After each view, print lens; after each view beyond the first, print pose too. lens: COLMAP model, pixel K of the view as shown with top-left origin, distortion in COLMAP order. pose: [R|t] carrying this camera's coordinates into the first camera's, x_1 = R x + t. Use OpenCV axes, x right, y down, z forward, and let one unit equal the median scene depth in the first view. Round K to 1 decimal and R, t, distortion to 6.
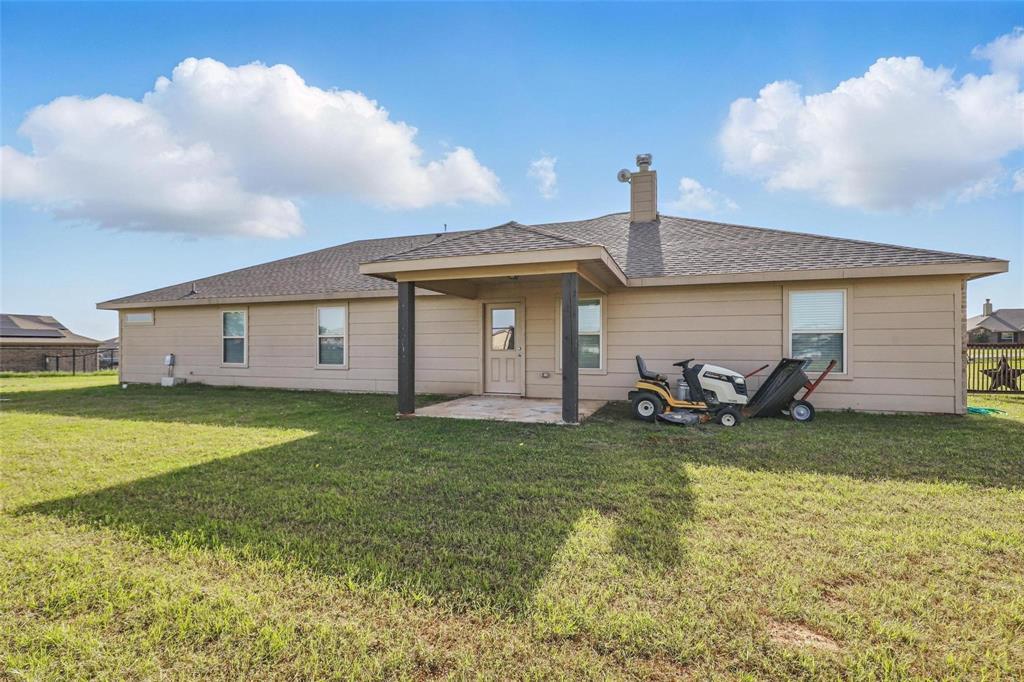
lens RADIAL K [[471.1, 0, 510.9], [0, 471.1, 350.4], [0, 0, 1]] dist [-0.000364, -0.000209]
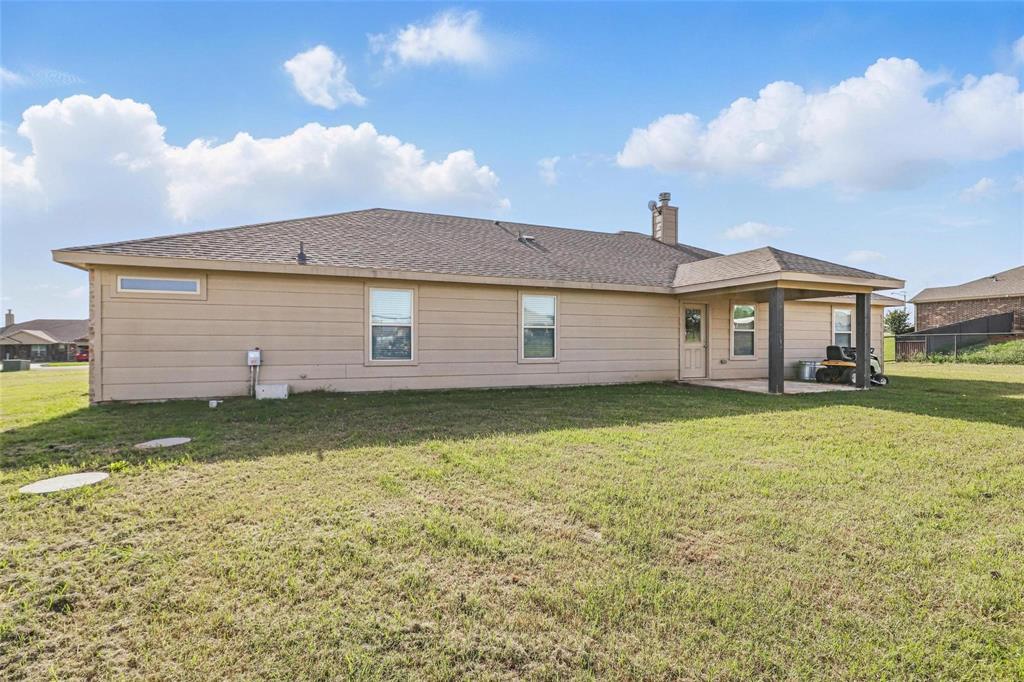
lens RADIAL K [[471.1, 0, 508.5], [0, 471.1, 333.6], [0, 0, 1]] dist [-0.000364, -0.000209]
pose [[0.747347, 0.011195, 0.664340, -0.960833], [-0.001482, 0.999884, -0.015182, -0.003152], [-0.664433, 0.010362, 0.747276, 0.330859]]
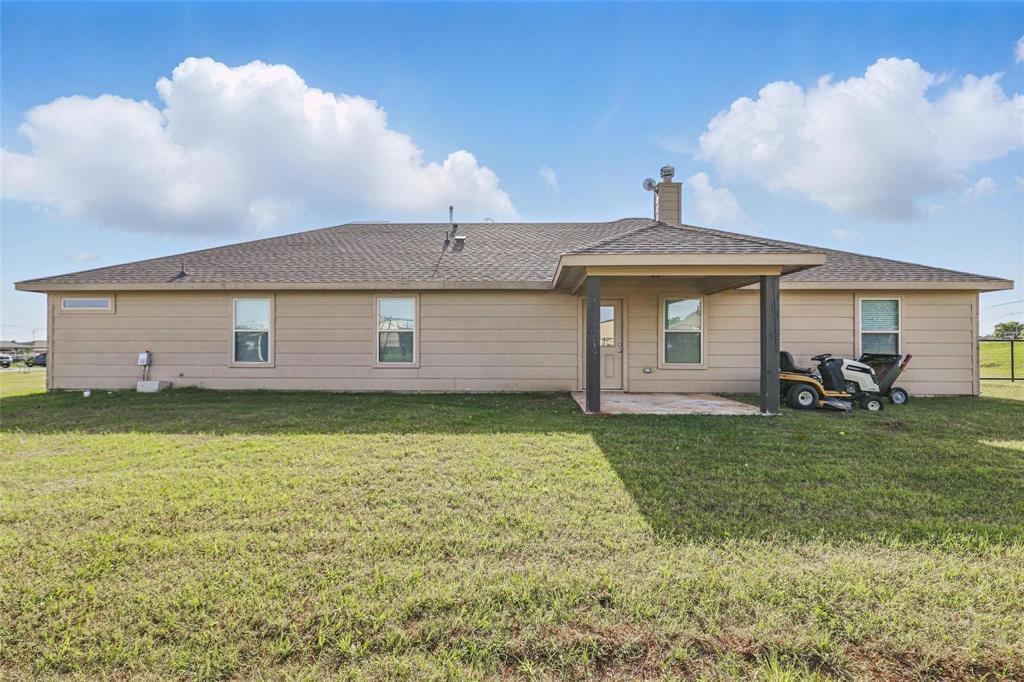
lens RADIAL K [[471.1, 0, 510.0], [0, 471.1, 343.6], [0, 0, 1]] dist [-0.000364, -0.000209]
pose [[0.954302, 0.002841, 0.298831, -0.409664], [-0.000298, 0.999963, -0.008552, 0.001371], [-0.298844, 0.008073, 0.954268, 0.078162]]
